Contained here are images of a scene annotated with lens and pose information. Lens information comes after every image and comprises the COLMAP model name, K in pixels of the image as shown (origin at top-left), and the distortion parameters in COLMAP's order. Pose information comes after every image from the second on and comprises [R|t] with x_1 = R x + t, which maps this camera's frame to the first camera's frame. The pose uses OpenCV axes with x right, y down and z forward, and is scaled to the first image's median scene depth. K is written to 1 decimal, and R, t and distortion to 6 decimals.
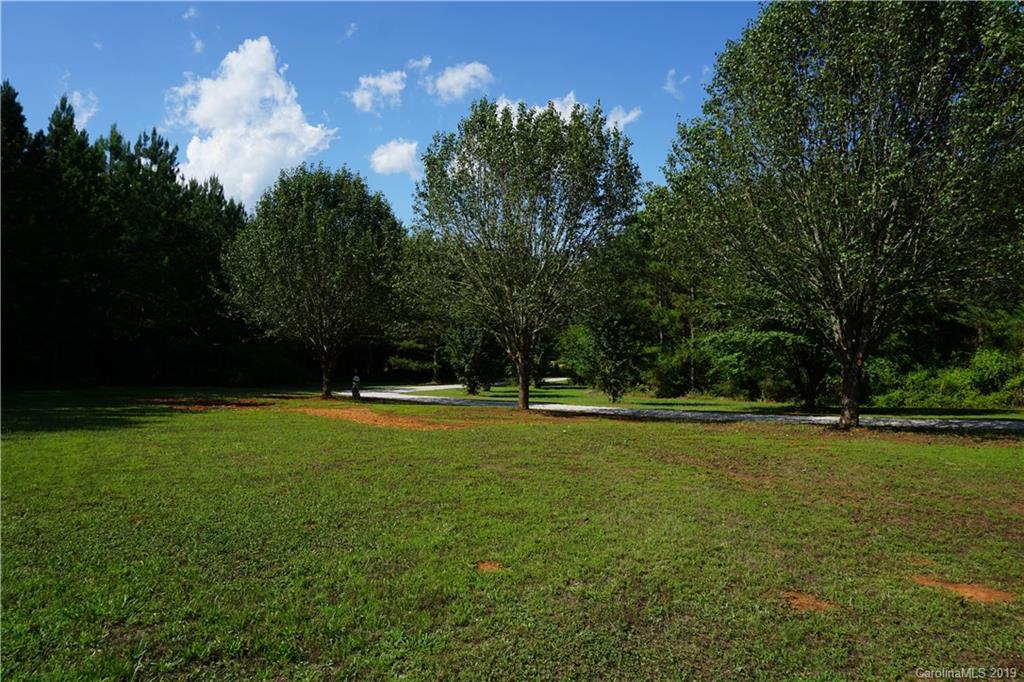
lens RADIAL K [[669.3, 0, 512.0], [0, 669.3, 341.0], [0, 0, 1]] dist [0.002343, 0.000022]
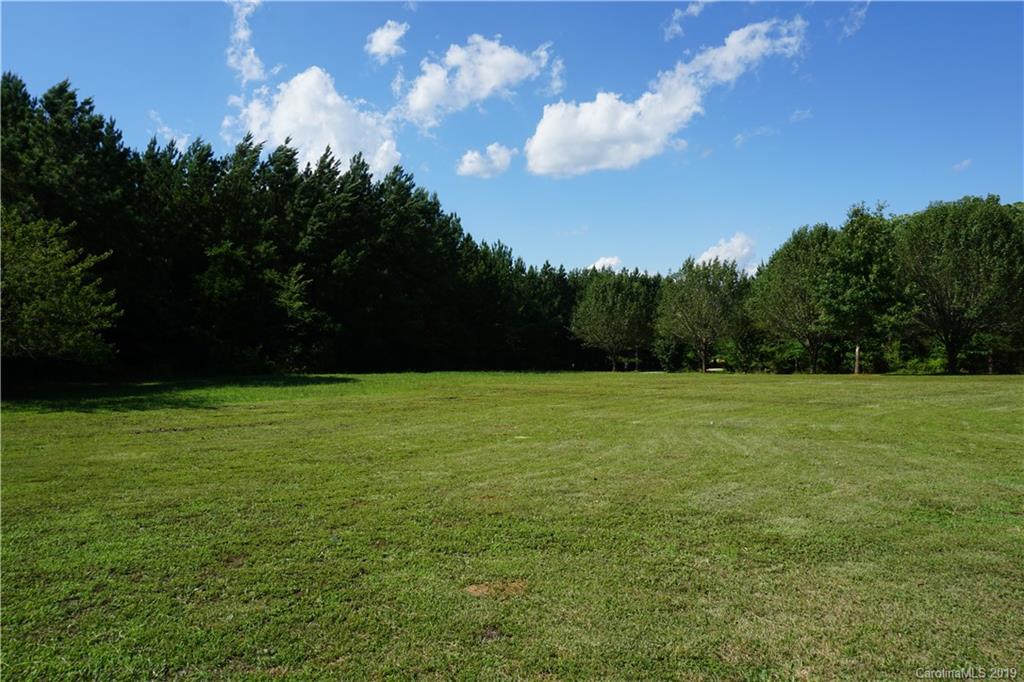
lens RADIAL K [[669.3, 0, 512.0], [0, 669.3, 341.0], [0, 0, 1]] dist [0.002343, 0.000022]
pose [[0.974915, -0.015006, -0.222069, -0.073519], [0.014738, 0.999887, -0.002864, -0.015339], [0.222087, -0.000481, 0.975027, -0.958120]]
